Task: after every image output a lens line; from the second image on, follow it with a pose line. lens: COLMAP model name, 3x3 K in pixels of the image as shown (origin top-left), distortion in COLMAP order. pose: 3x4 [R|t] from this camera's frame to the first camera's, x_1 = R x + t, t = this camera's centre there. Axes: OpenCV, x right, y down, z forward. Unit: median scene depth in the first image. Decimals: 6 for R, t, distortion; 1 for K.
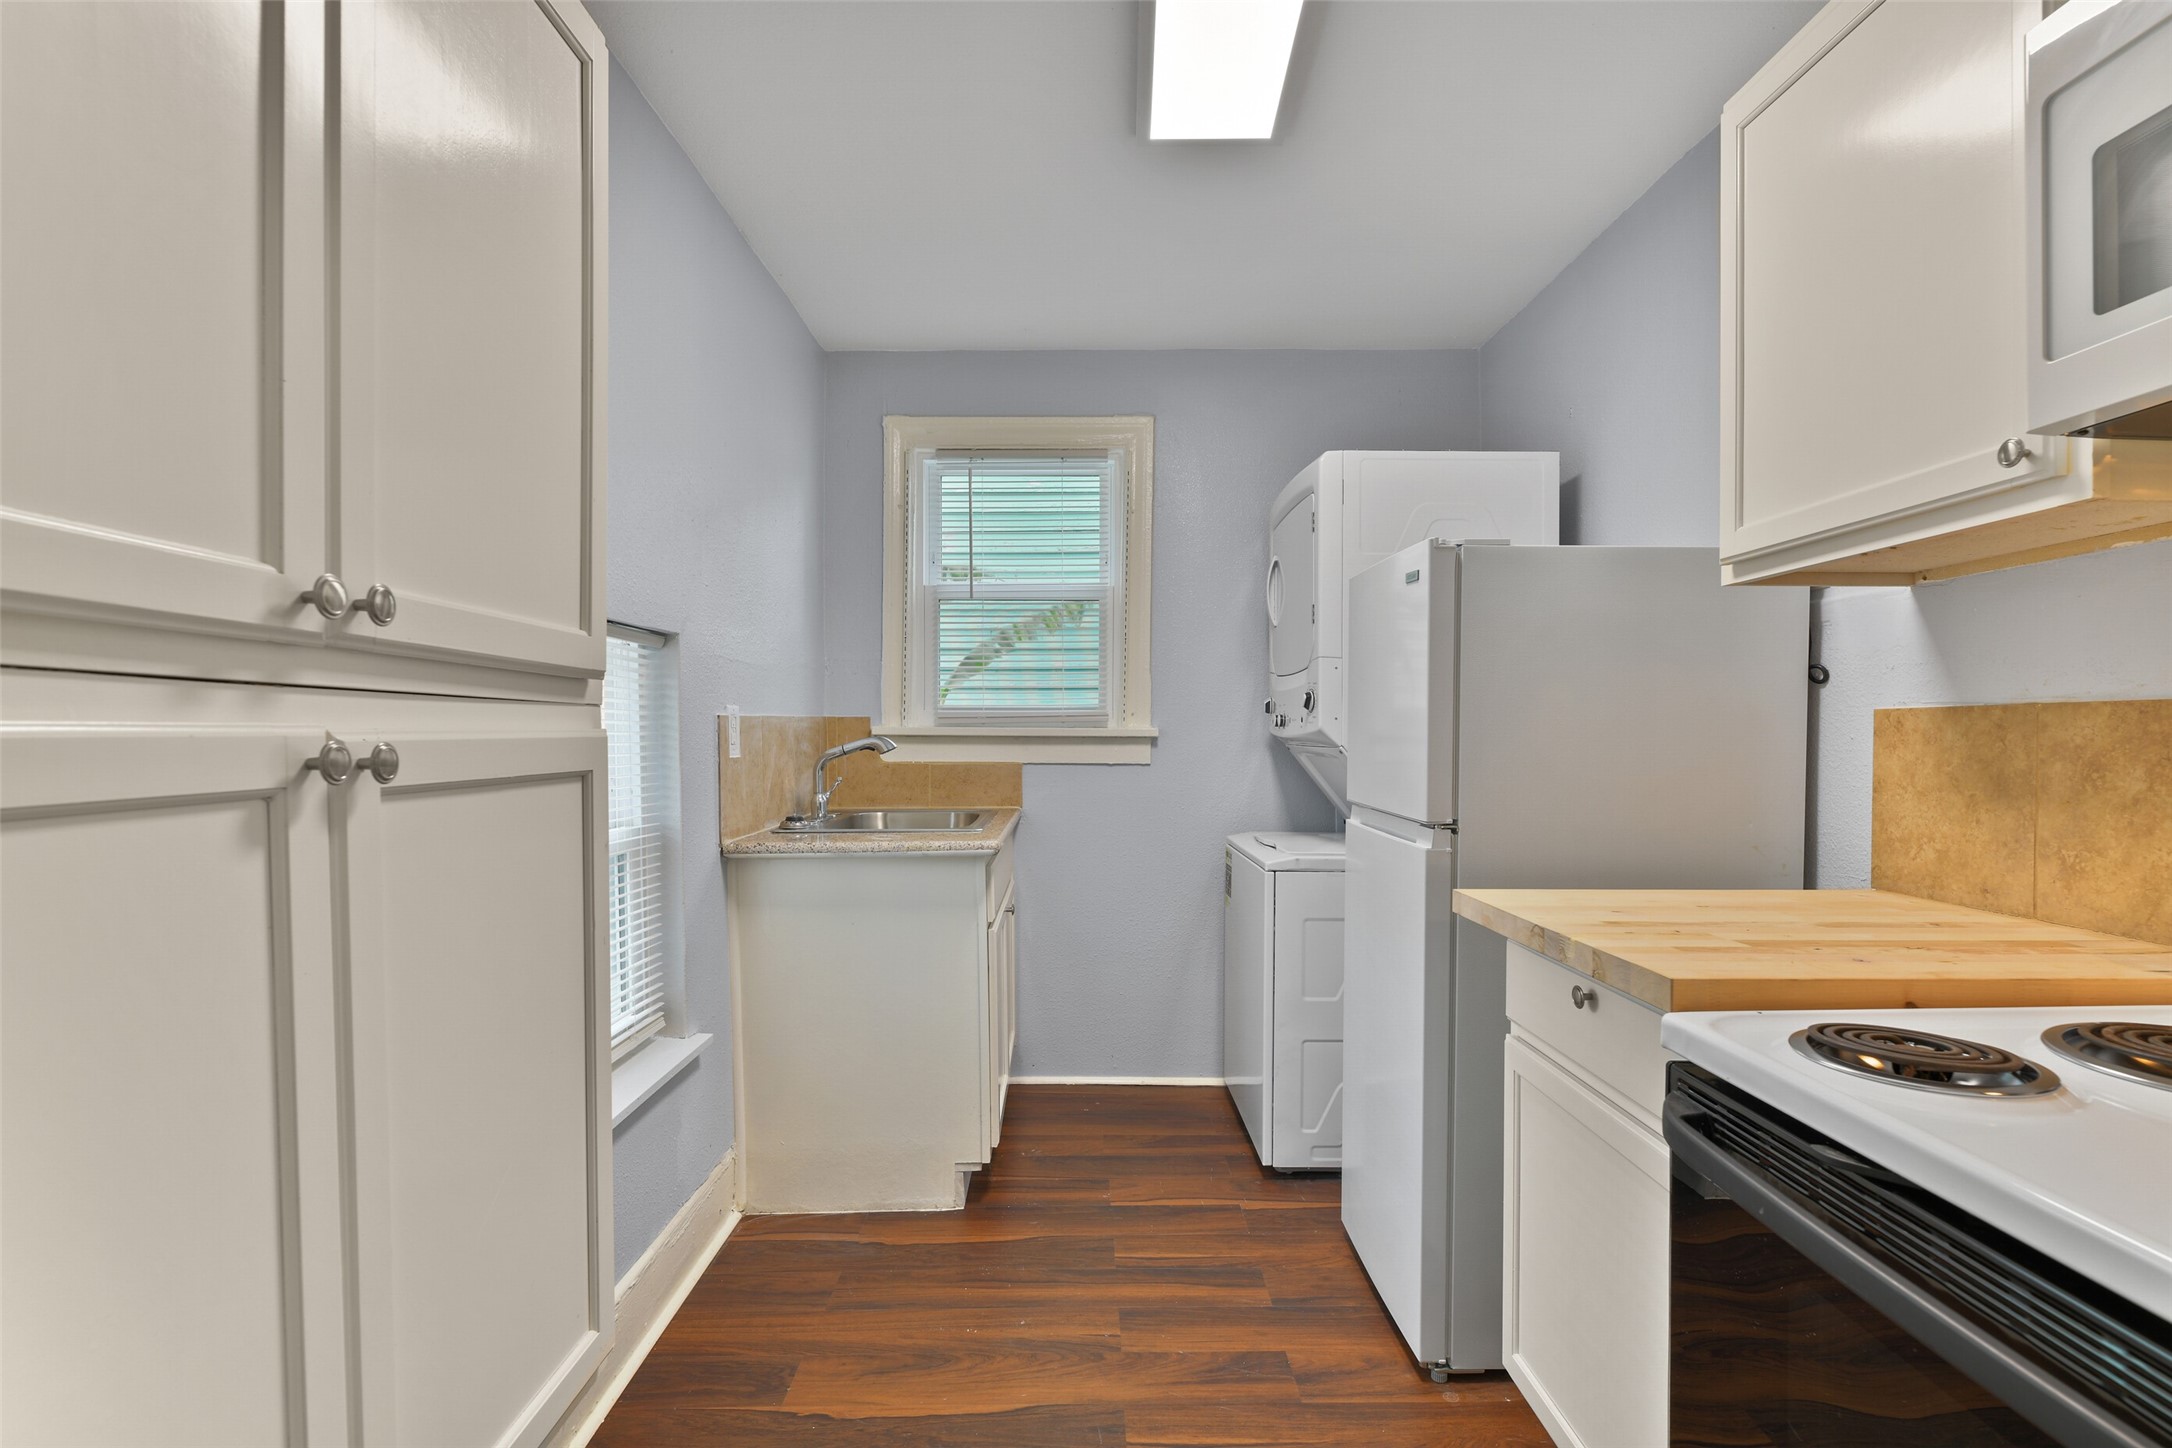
lens RADIAL K [[1056.2, 0, 1085.2], [0, 1056.2, 748.6], [0, 0, 1]] dist [-0.000828, -0.001169]
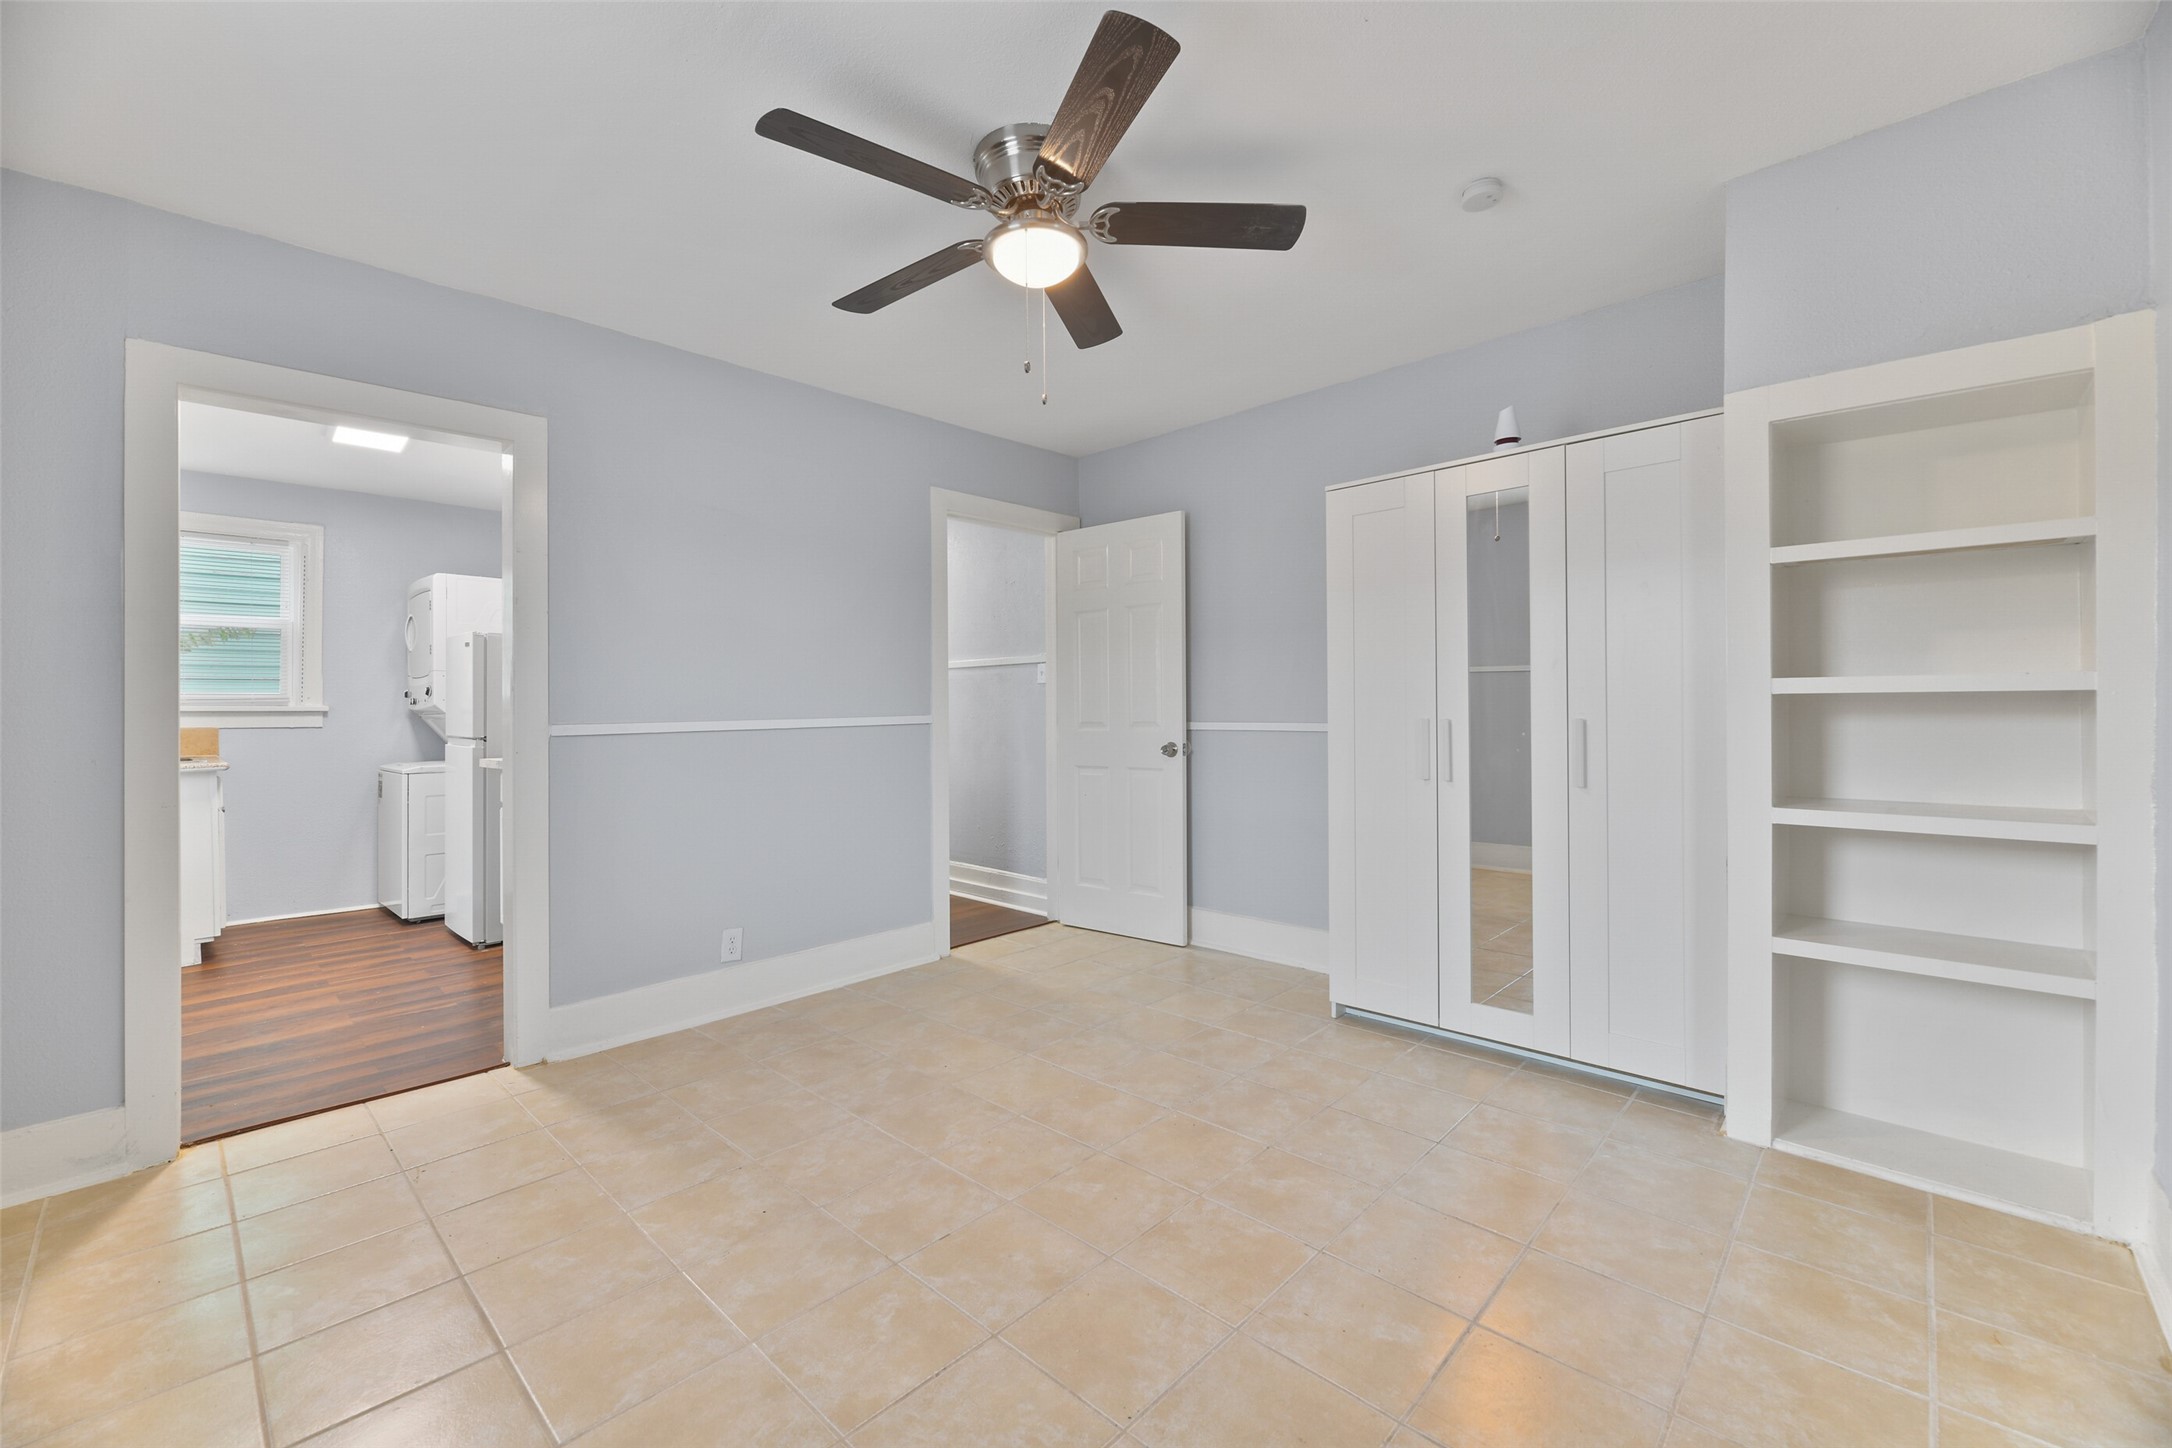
lens RADIAL K [[886.5, 0, 1079.8], [0, 886.5, 701.9], [0, 0, 1]] dist [-0.001010, -0.000158]
pose [[0.695822, -0.000120, 0.718214, -0.117127], [0.022876, 0.999496, -0.021996, 0.034032], [-0.717850, 0.031735, 0.695474, -0.897190]]
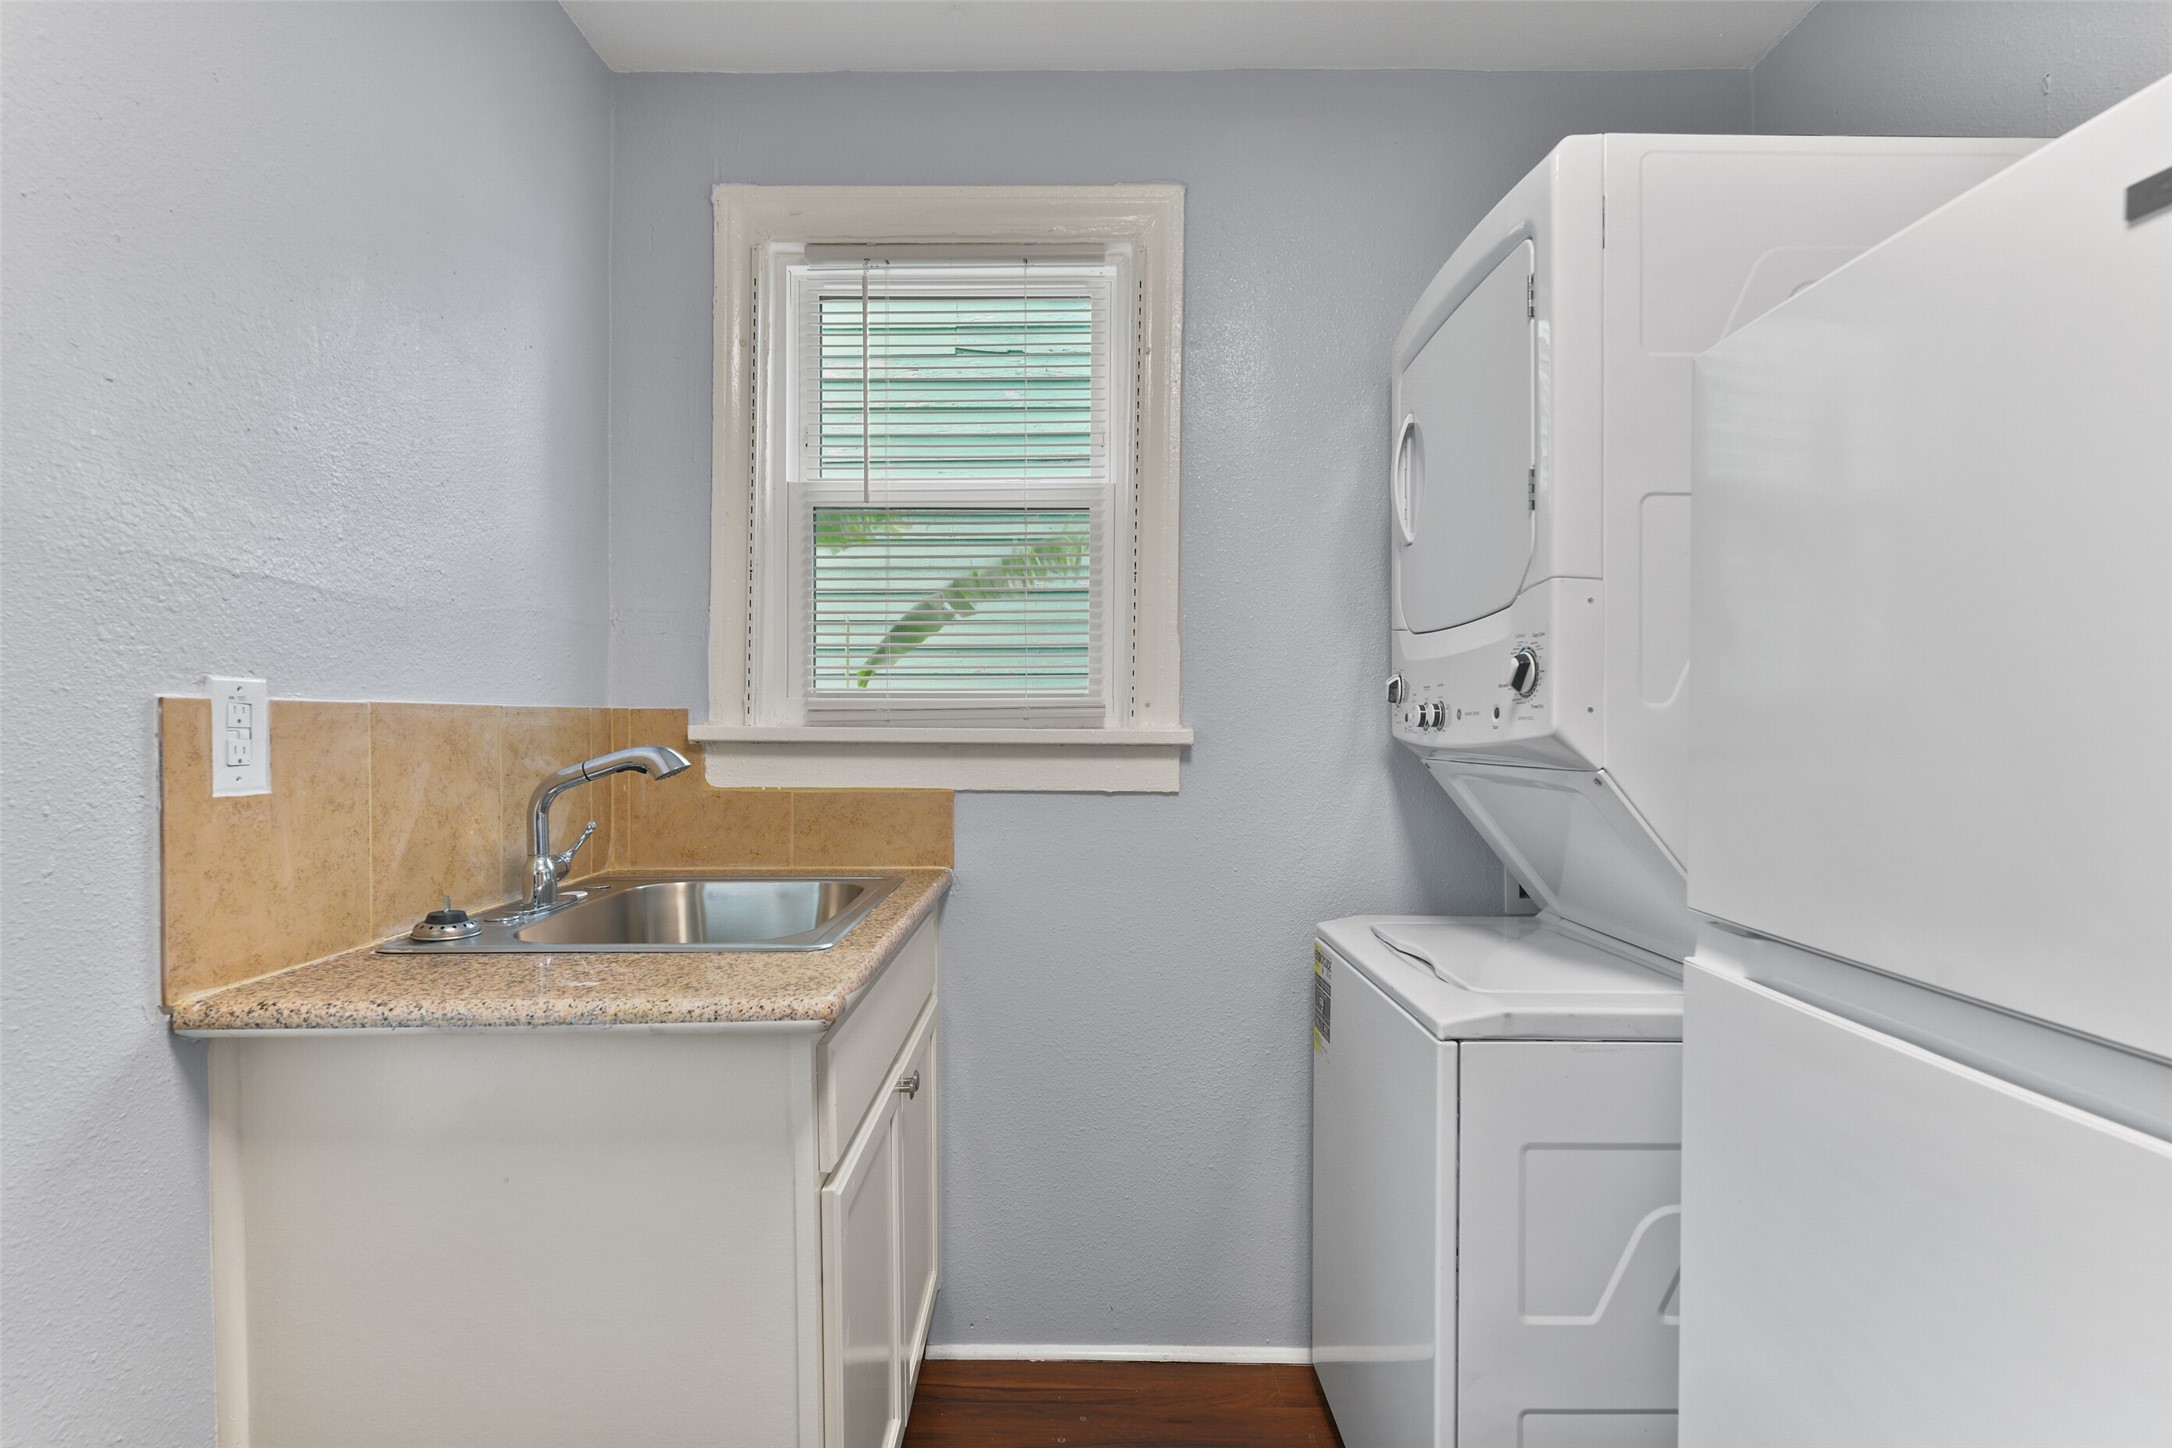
lens RADIAL K [[1138.0, 0, 1086.0], [0, 1138.0, 724.0], [0, 0, 1]] dist [0.000584, 0.000683]
pose [[0.999992, 0.001557, -0.003613, 0.014141], [-0.001641, 0.999724, -0.023444, -0.007955], [0.003576, 0.023450, 0.999719, 0.392316]]
